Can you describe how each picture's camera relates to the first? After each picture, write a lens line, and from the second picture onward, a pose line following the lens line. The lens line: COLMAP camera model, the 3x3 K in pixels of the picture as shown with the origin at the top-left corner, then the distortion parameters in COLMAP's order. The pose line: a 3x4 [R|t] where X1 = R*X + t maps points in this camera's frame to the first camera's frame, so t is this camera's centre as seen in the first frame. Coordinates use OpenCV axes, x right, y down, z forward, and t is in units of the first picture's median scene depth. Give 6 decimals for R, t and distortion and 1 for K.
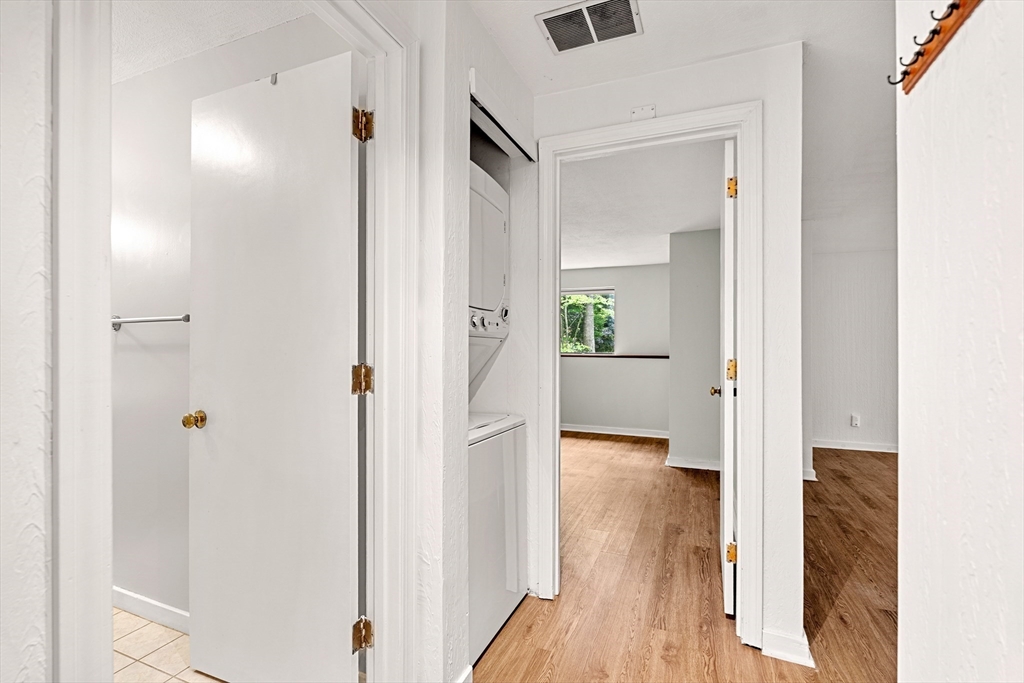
lens RADIAL K [[459.7, 0, 512.0], [0, 459.7, 341.5], [0, 0, 1]] dist [0.000249, 0.000071]
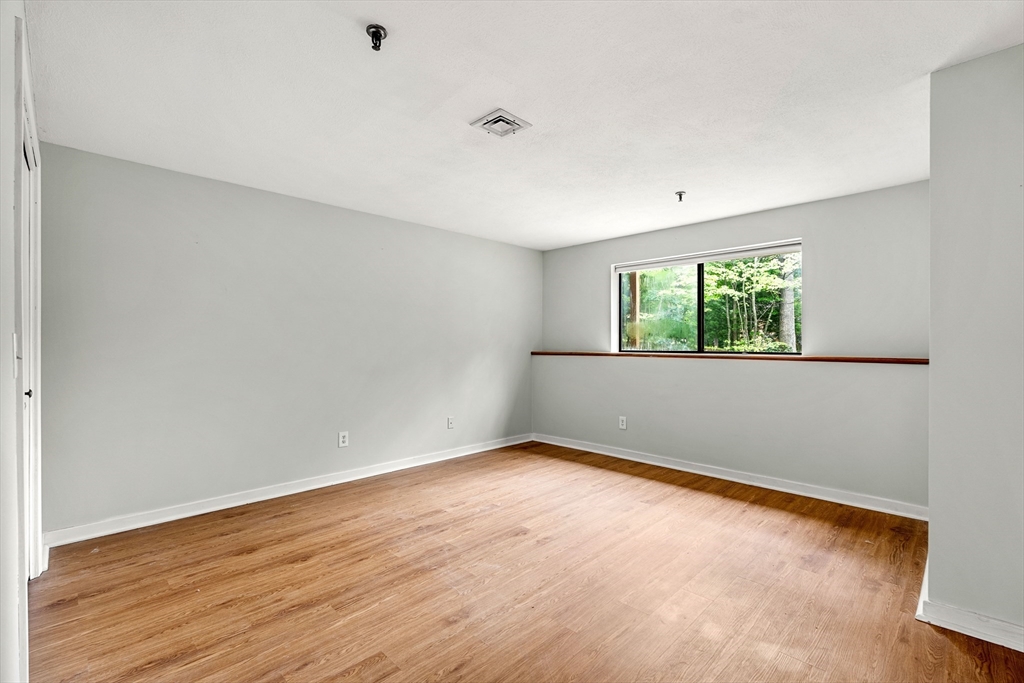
lens RADIAL K [[453.2, 0, 516.1], [0, 453.2, 344.6], [0, 0, 1]] dist [-0.003167, -0.000488]
pose [[0.925144, -0.002871, -0.379605, 0.124108], [0.006975, 0.999931, 0.009437, 0.009635], [0.379551, -0.011379, 0.925101, 0.395336]]
